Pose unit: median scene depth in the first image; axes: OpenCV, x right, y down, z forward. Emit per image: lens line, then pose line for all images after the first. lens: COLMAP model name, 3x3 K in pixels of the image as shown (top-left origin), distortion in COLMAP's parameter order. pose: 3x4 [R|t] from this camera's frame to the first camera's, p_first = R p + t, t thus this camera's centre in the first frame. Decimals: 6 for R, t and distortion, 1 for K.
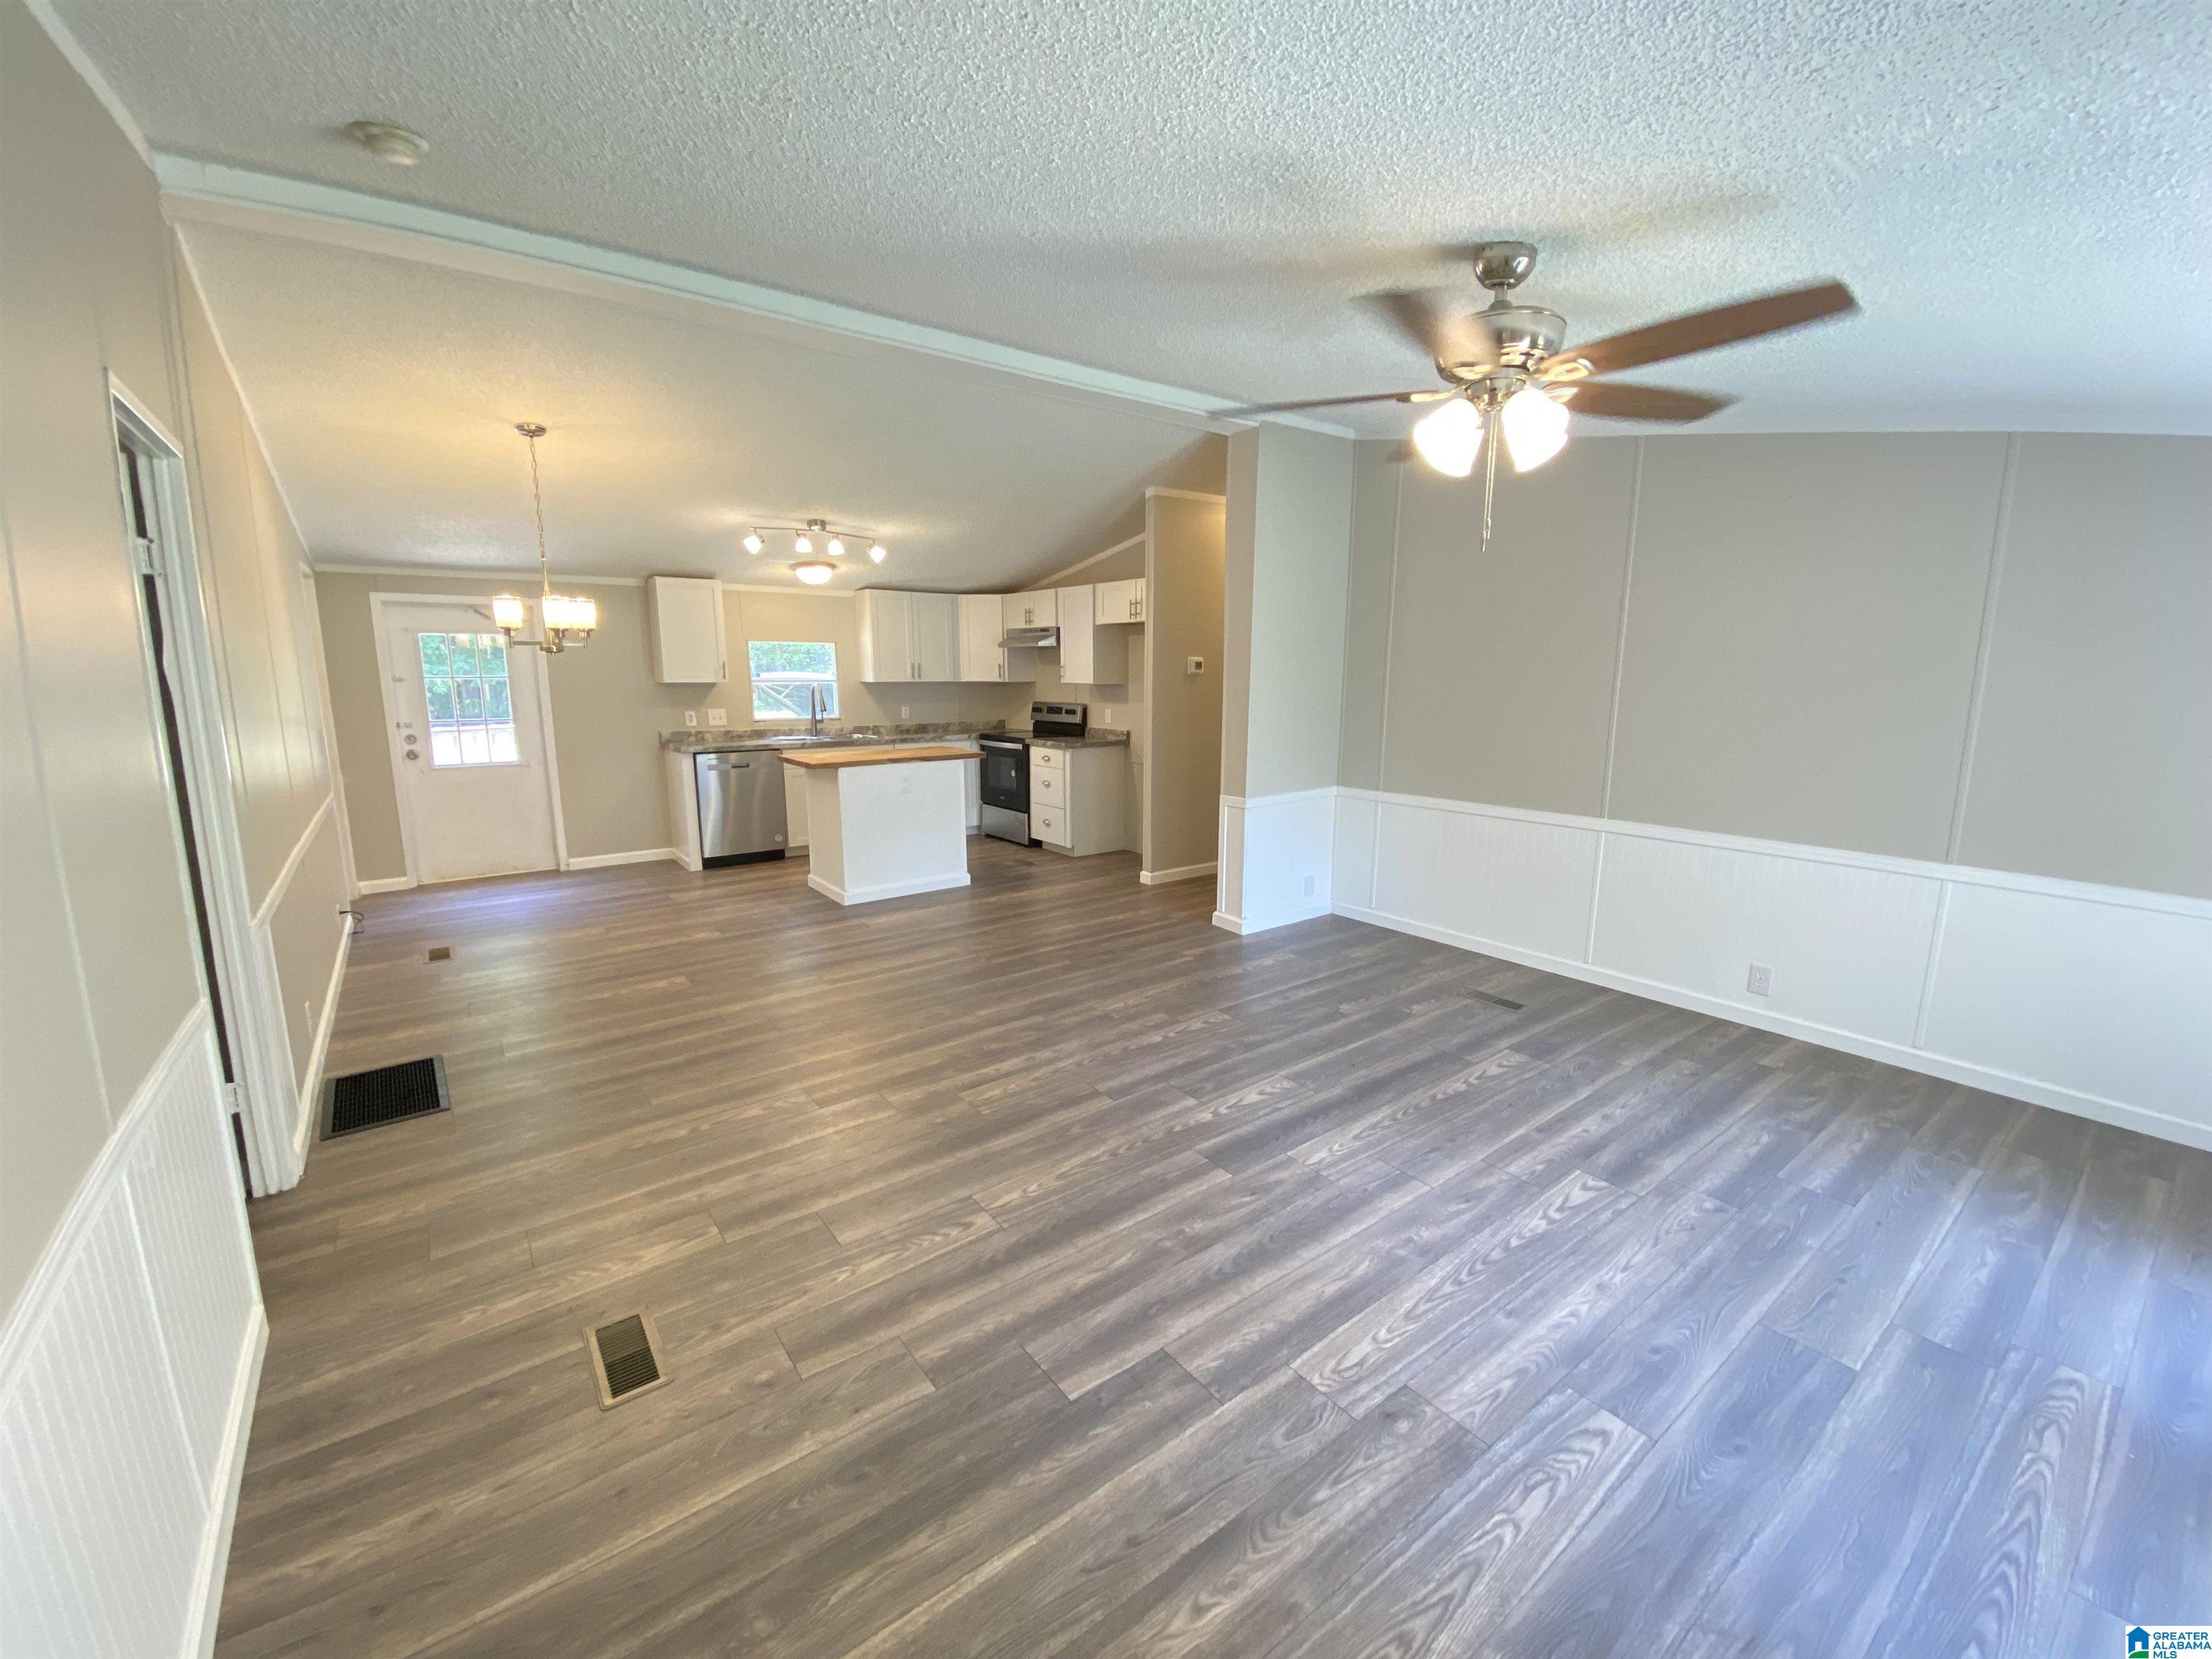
lens RADIAL K [[889.0, 0, 1102.2], [0, 889.0, 825.8], [0, 0, 1]] dist [0.030540, -0.024768]
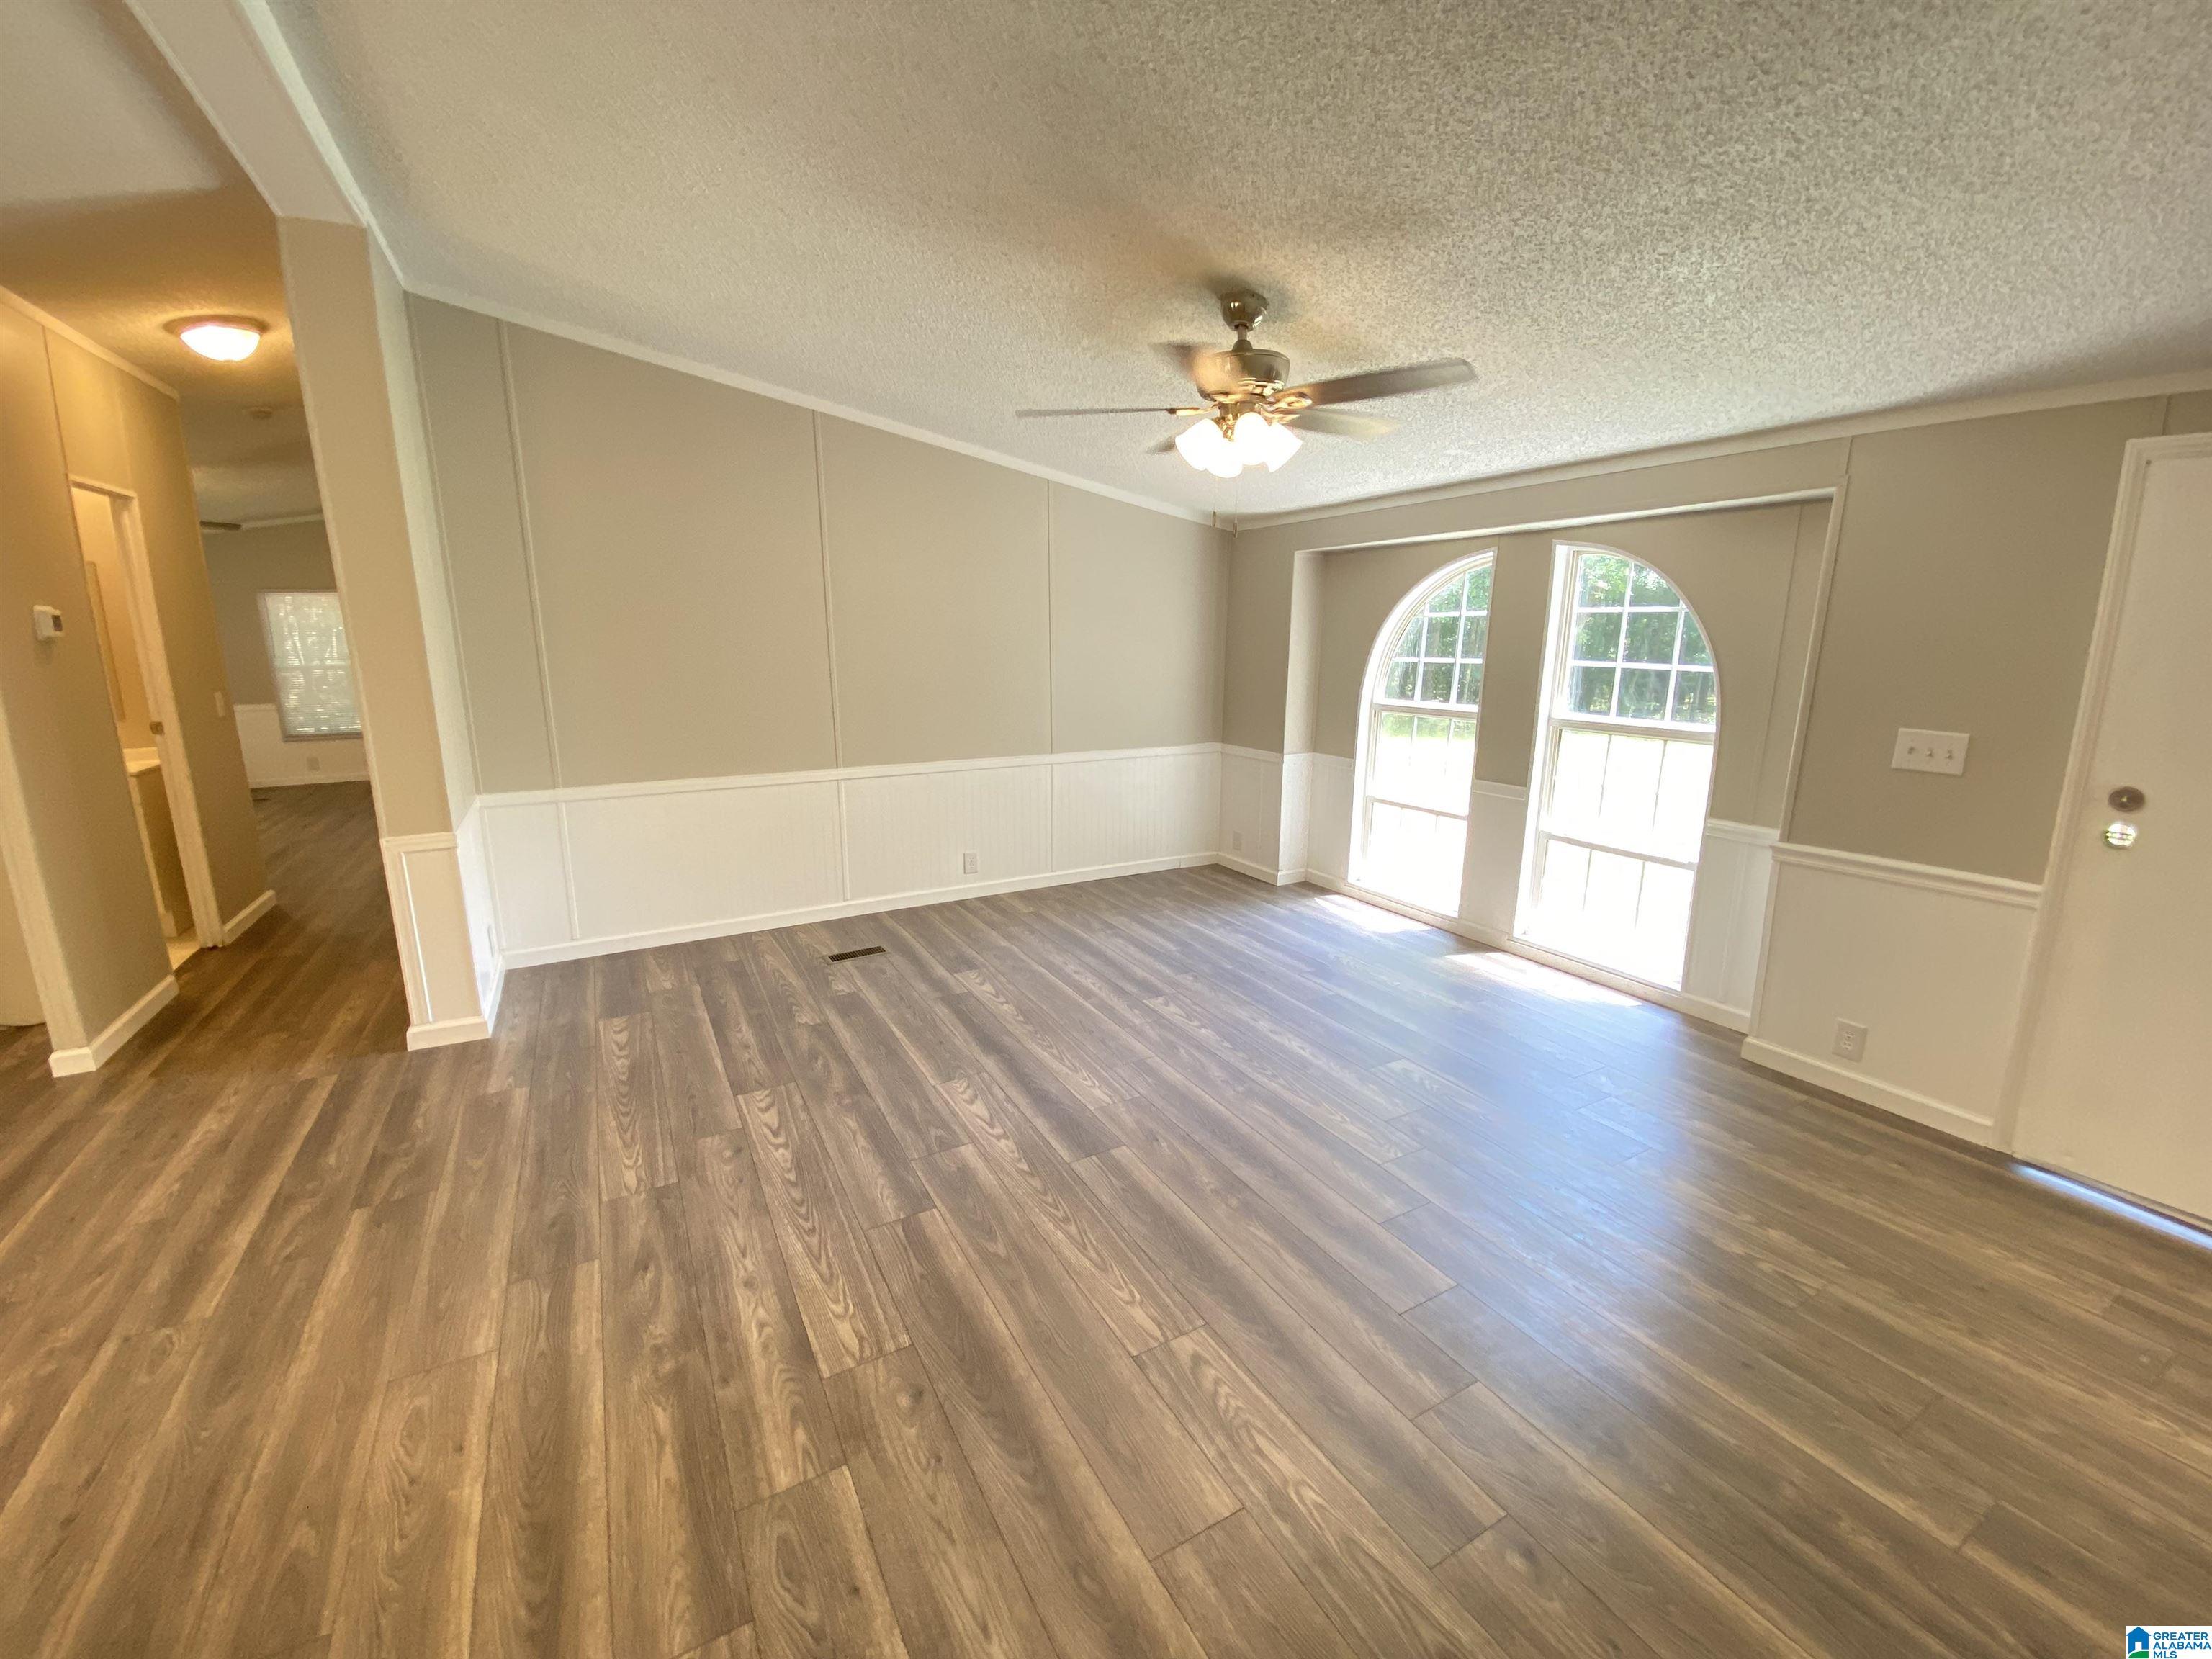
lens RADIAL K [[889.0, 0, 1102.2], [0, 889.0, 825.8], [0, 0, 1]] dist [0.030540, -0.024768]
pose [[0.135745, -0.213292, 0.967512, -0.430682], [0.173758, 0.966541, 0.188699, -0.082220], [-0.975388, 0.142498, 0.168264, 0.472671]]
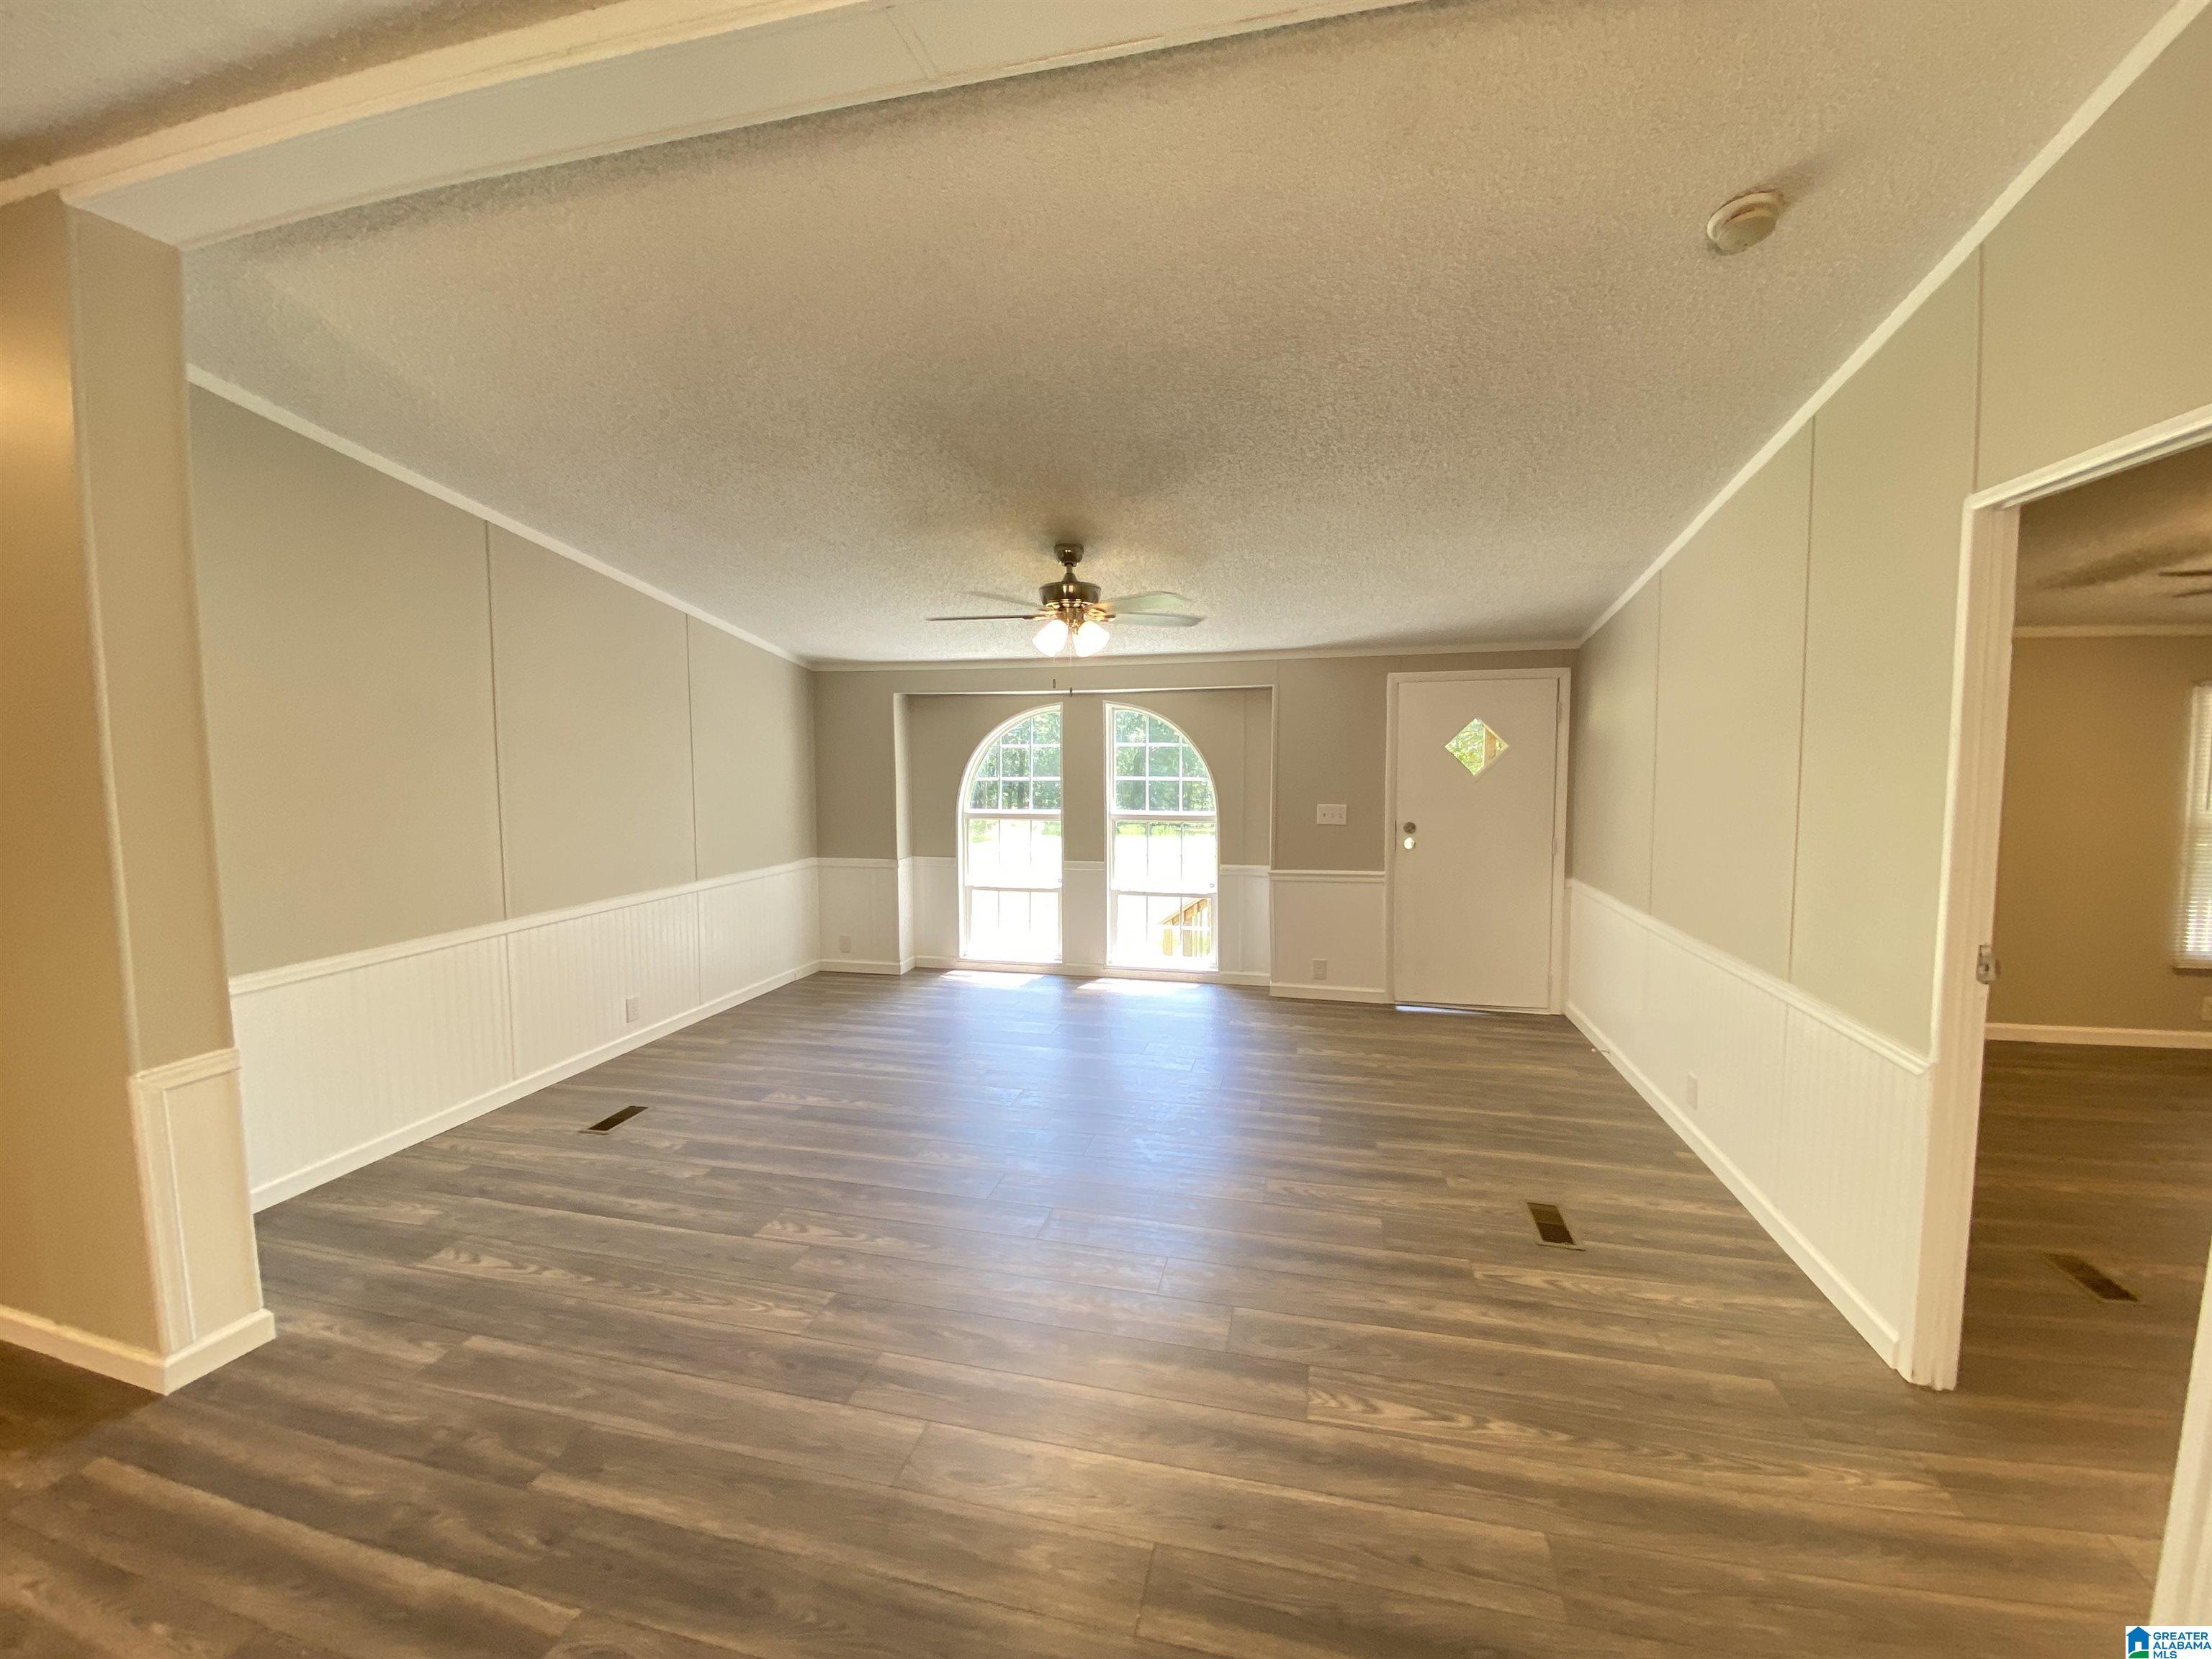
lens RADIAL K [[889.0, 0, 1102.2], [0, 889.0, 825.8], [0, 0, 1]] dist [0.030540, -0.024768]
pose [[-0.633382, -0.061308, 0.771407, -0.498592], [0.139335, 0.971529, 0.191618, -0.179086], [-0.761192, 0.228851, -0.606806, 0.989008]]
